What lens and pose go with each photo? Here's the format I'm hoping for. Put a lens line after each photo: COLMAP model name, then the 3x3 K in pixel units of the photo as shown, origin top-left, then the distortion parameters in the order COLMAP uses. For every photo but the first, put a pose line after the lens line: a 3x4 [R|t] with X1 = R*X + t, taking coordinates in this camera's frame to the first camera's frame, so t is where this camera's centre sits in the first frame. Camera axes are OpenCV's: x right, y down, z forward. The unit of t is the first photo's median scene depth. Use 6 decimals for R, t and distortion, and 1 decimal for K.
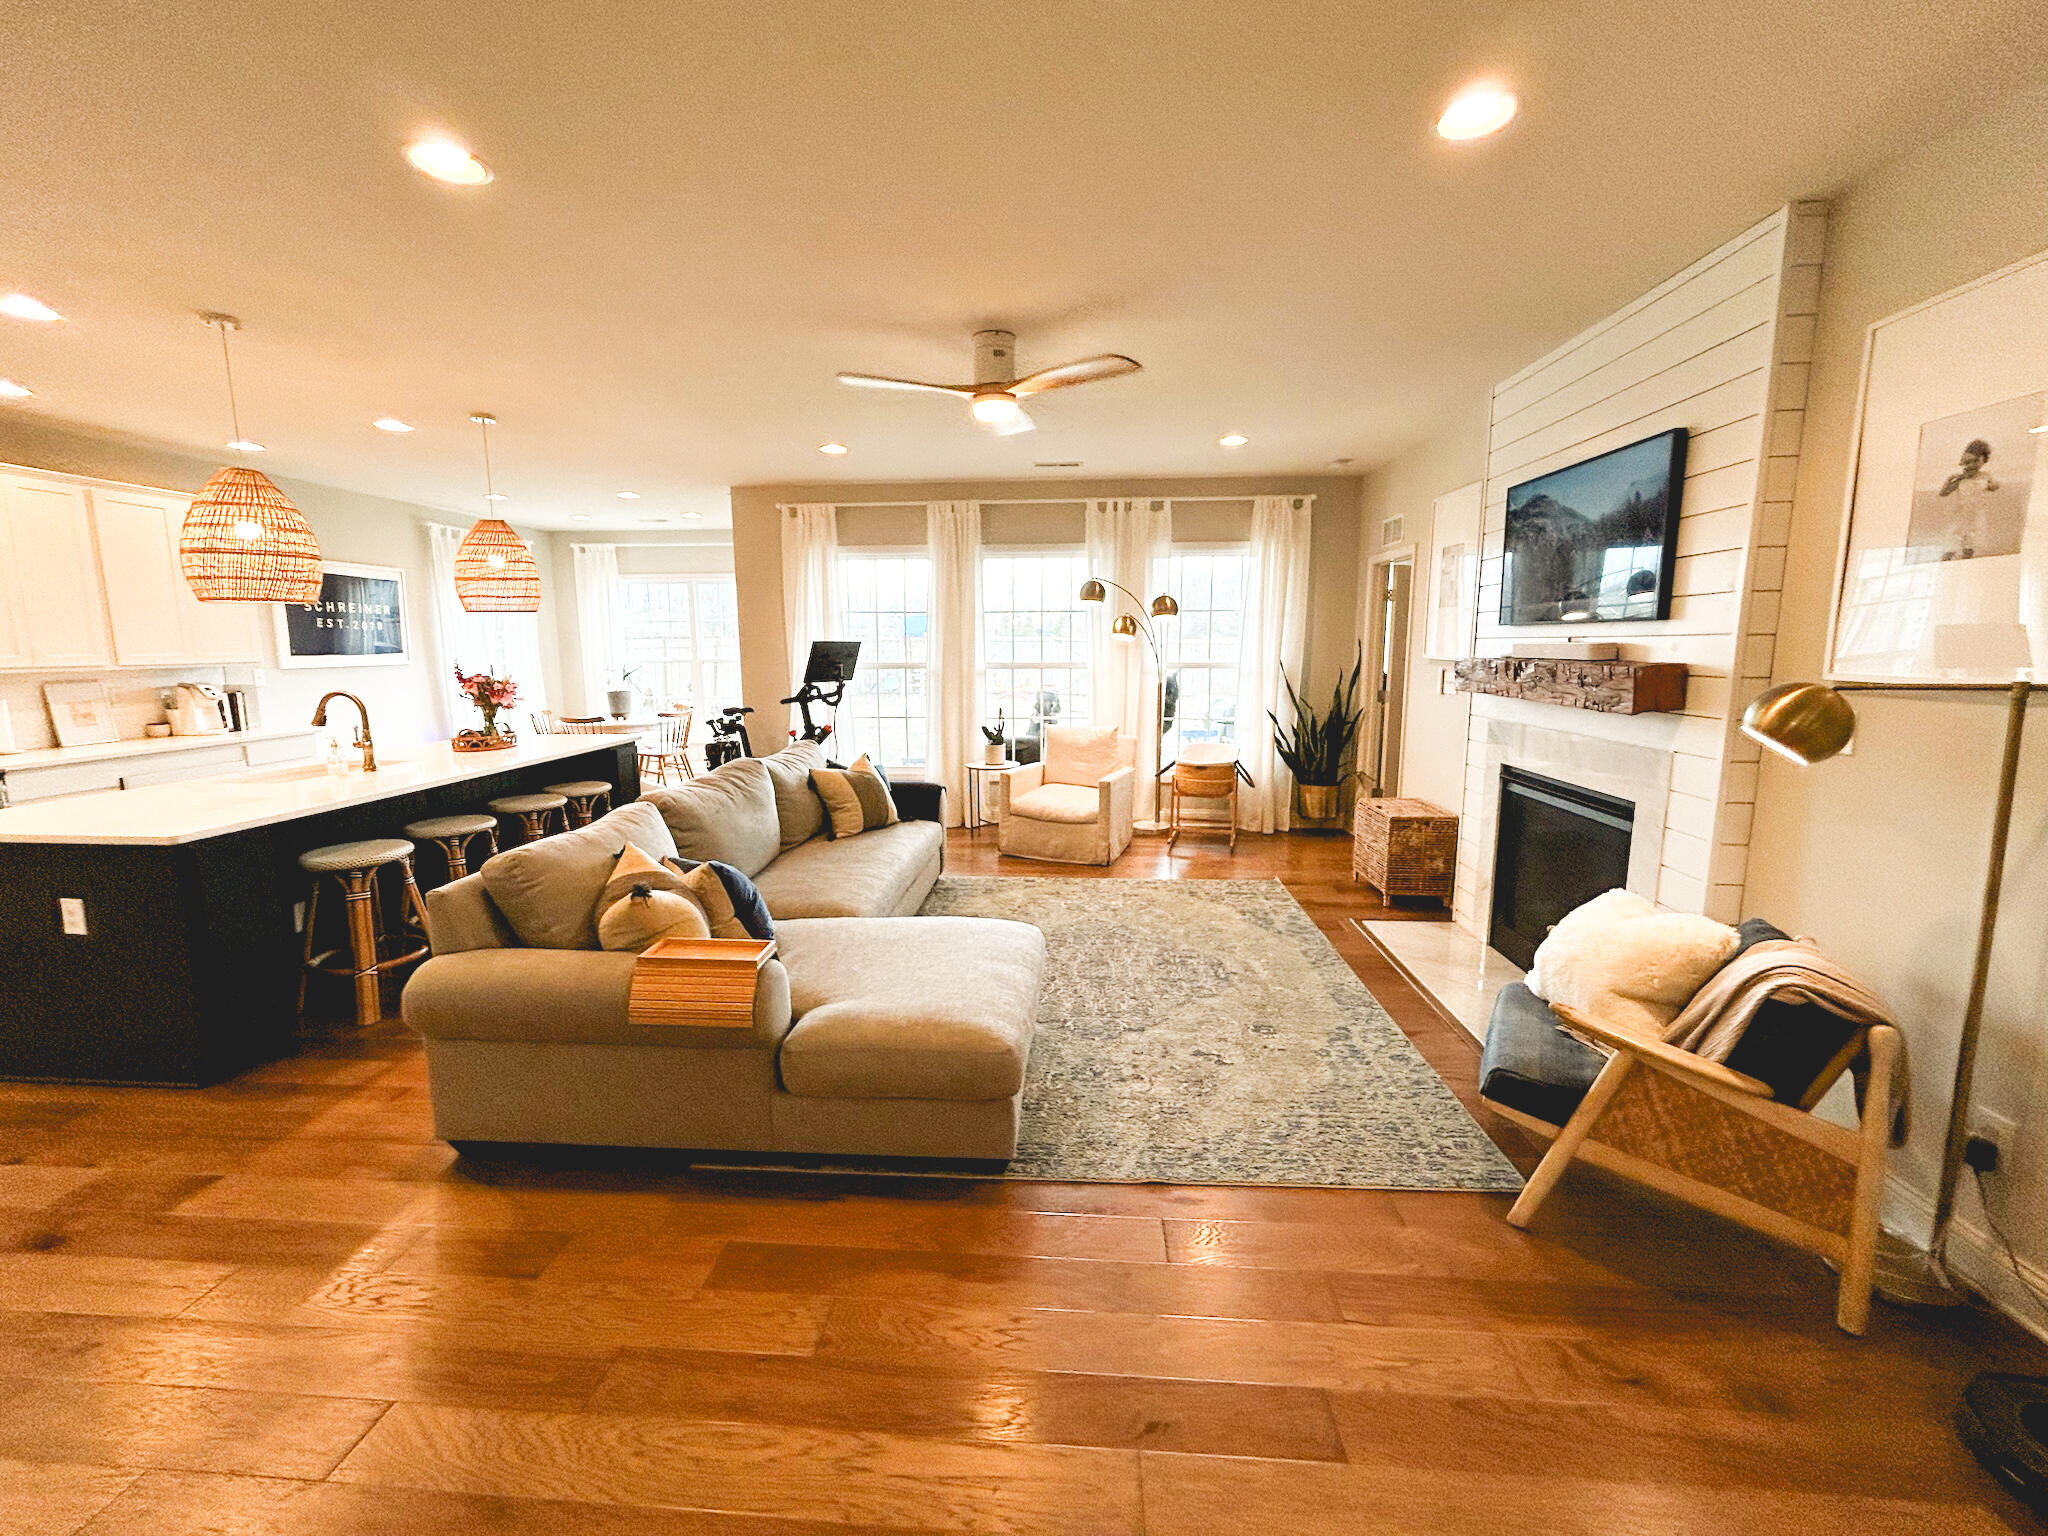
lens RADIAL K [[828.5, 0, 1024.4], [0, 828.5, 762.6], [0, 0, 1]] dist [-0.002505, 0.000924]
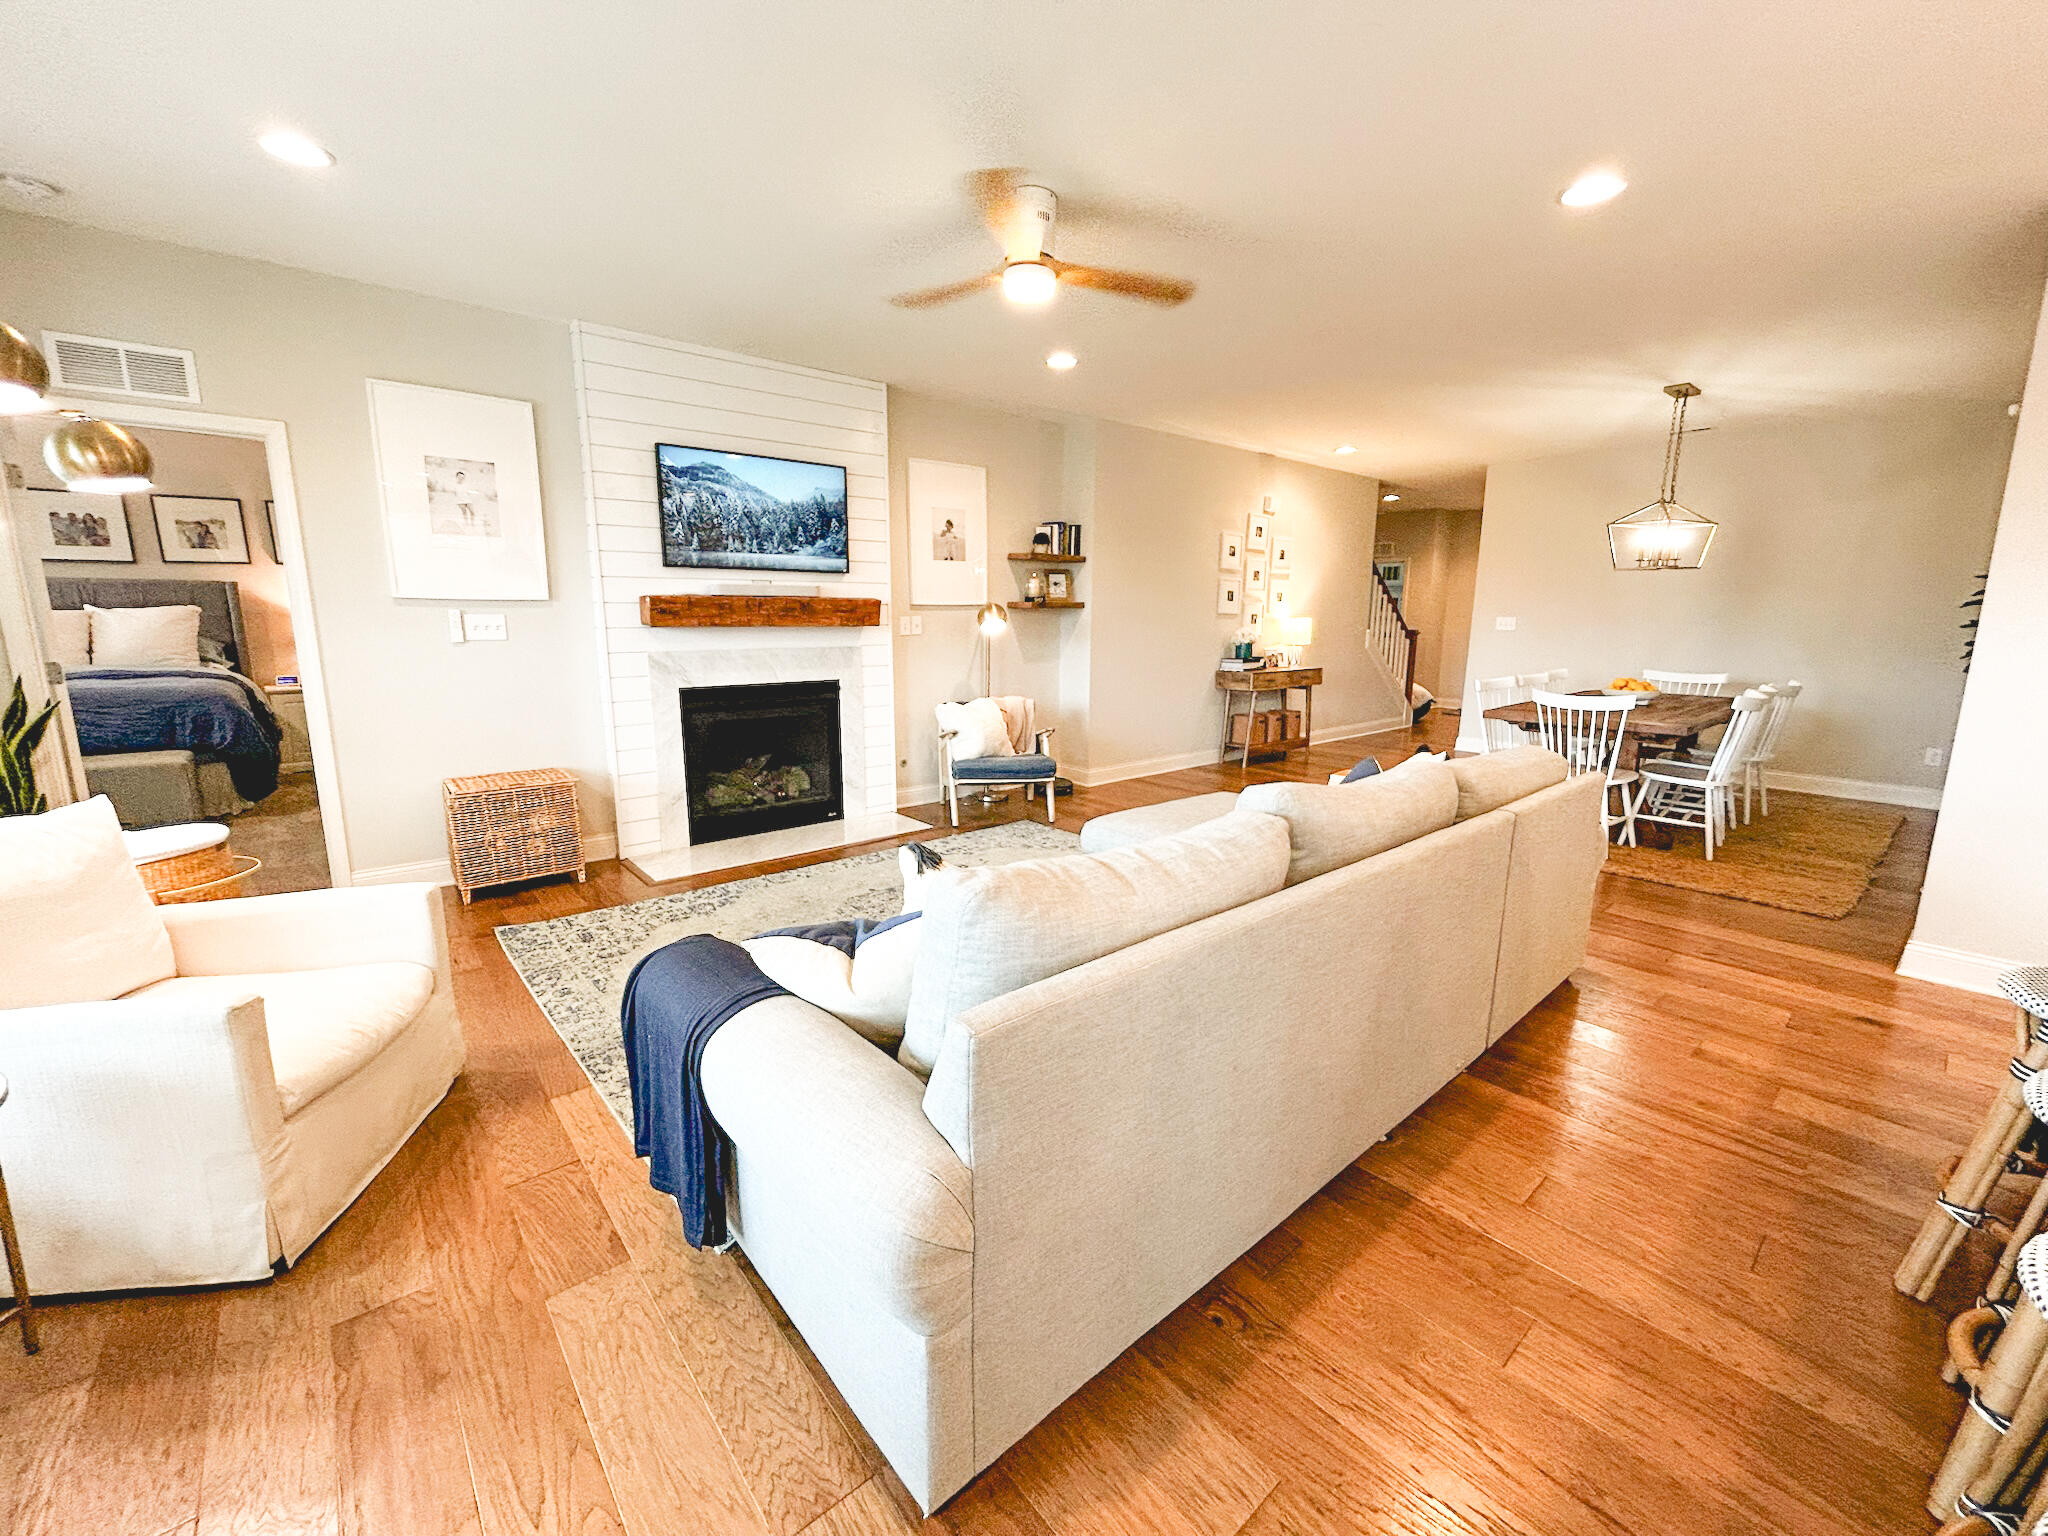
lens RADIAL K [[828.5, 0, 1021.7], [0, 828.5, 759.2], [0, 0, 1]] dist [-0.002505, 0.000924]
pose [[-0.707886, -0.124985, 0.695181, -0.392332], [0.100598, 0.956346, 0.274376, -0.117903], [-0.699127, 0.264161, -0.664410, 0.991604]]
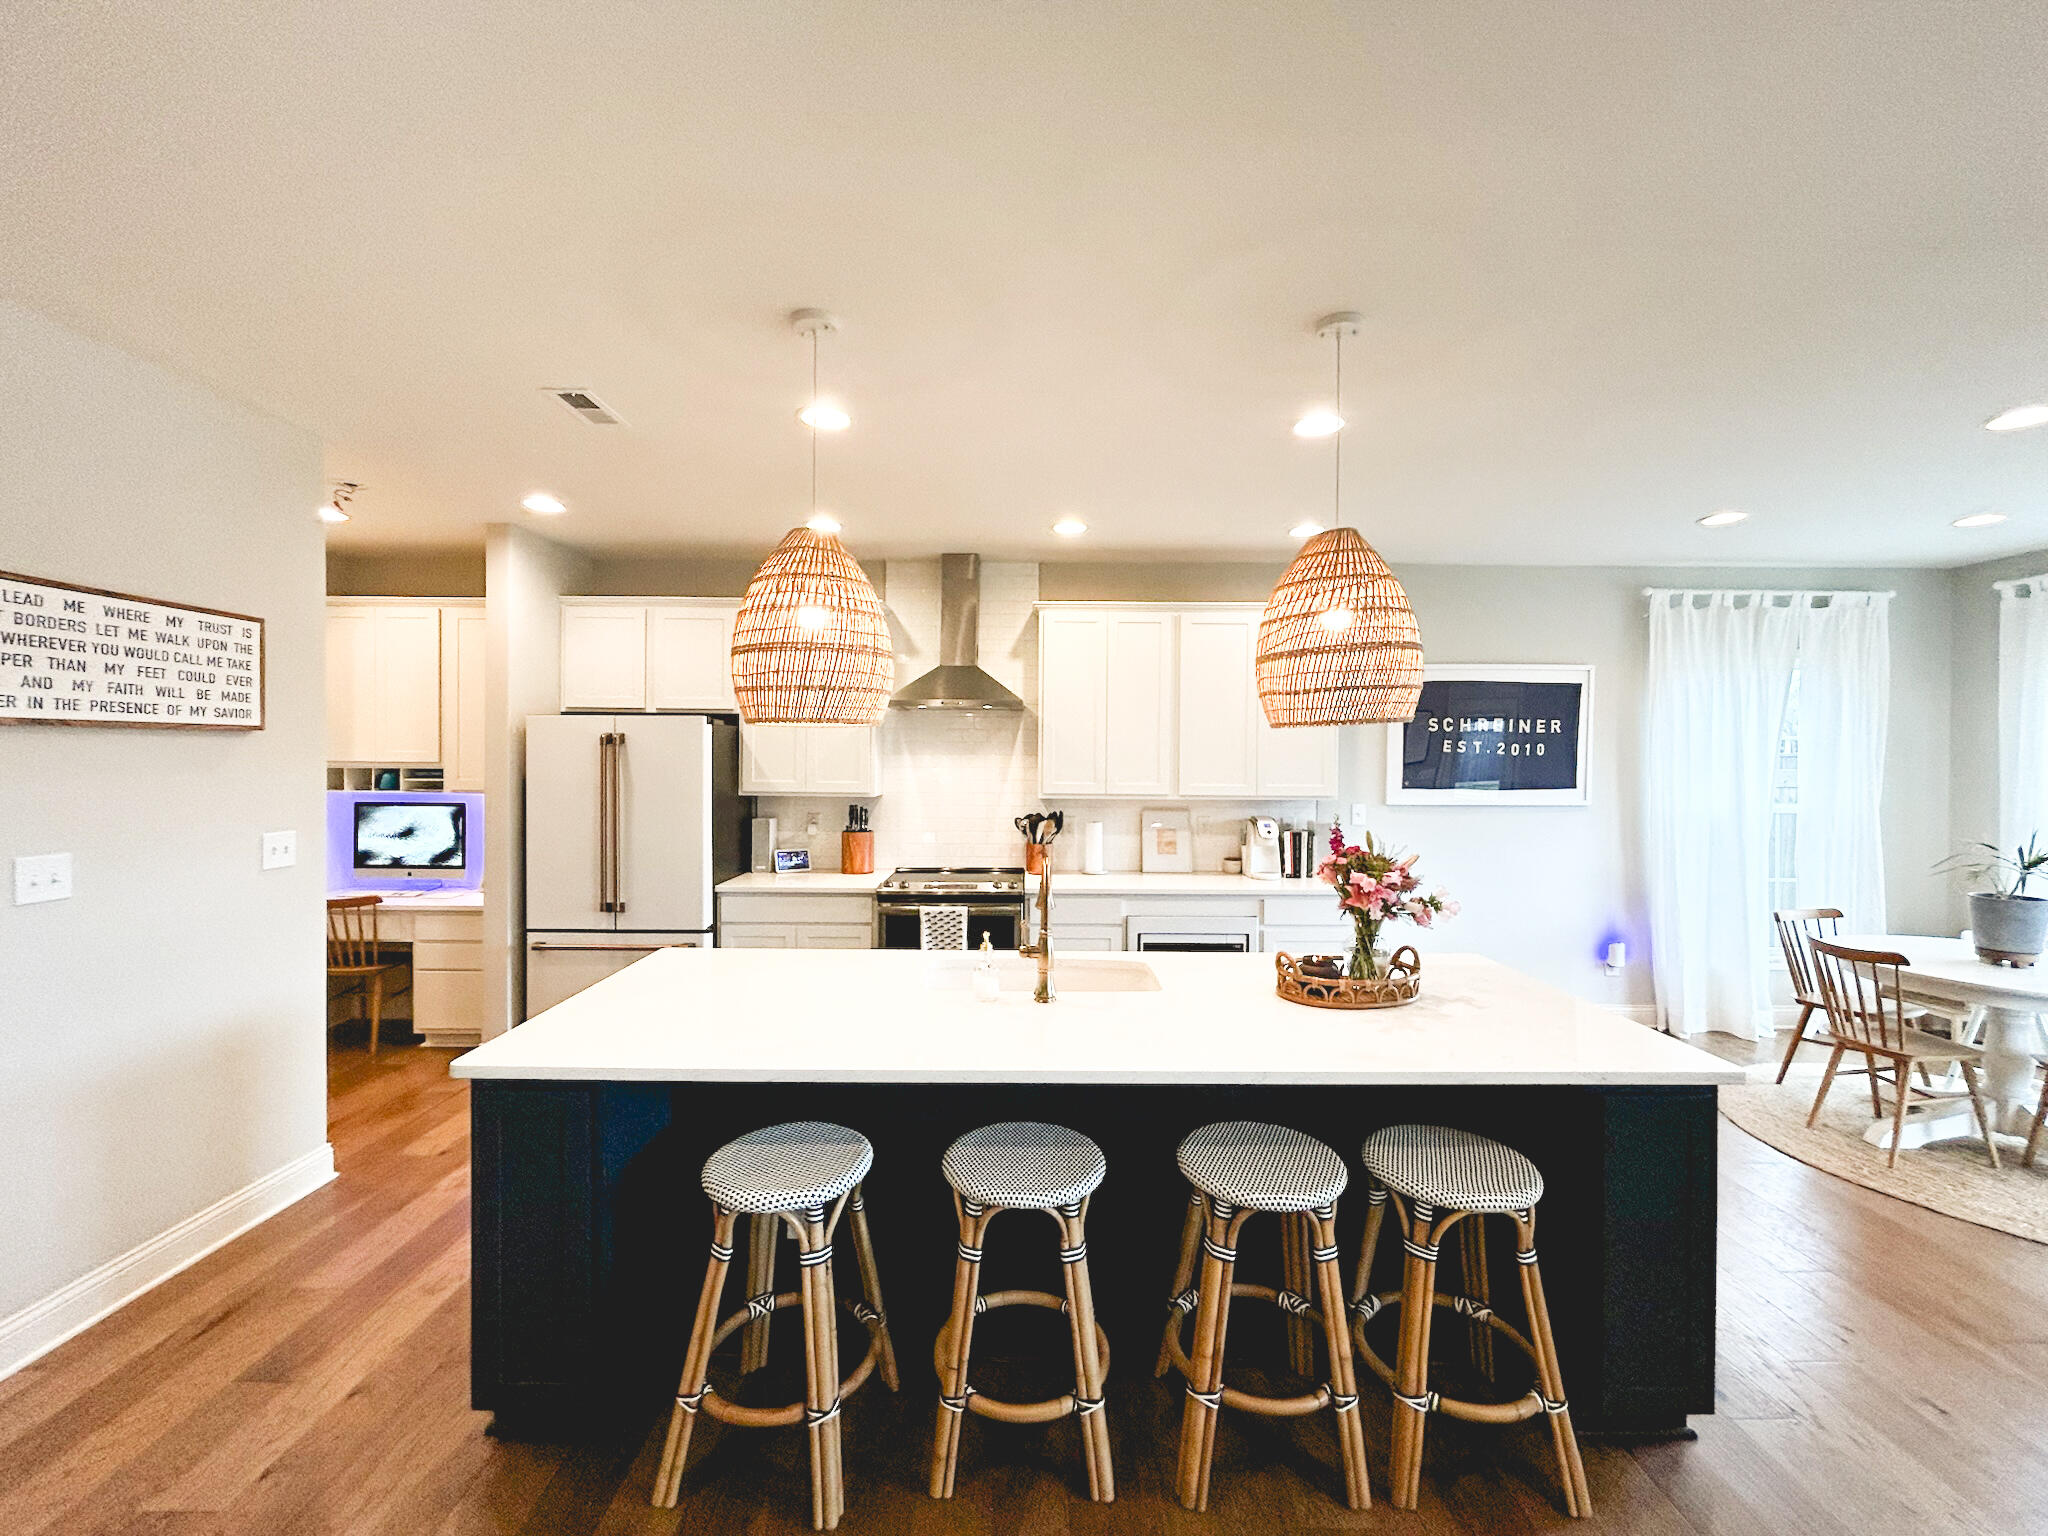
lens RADIAL K [[828.5, 0, 1018.9], [0, 828.5, 765.7], [0, 0, 1]] dist [-0.002505, 0.000924]
pose [[0.073503, 0.014473, -0.997190, -0.147135], [-0.152925, 0.988233, 0.003071, -0.107749], [0.985500, 0.152269, 0.074852, 0.639937]]
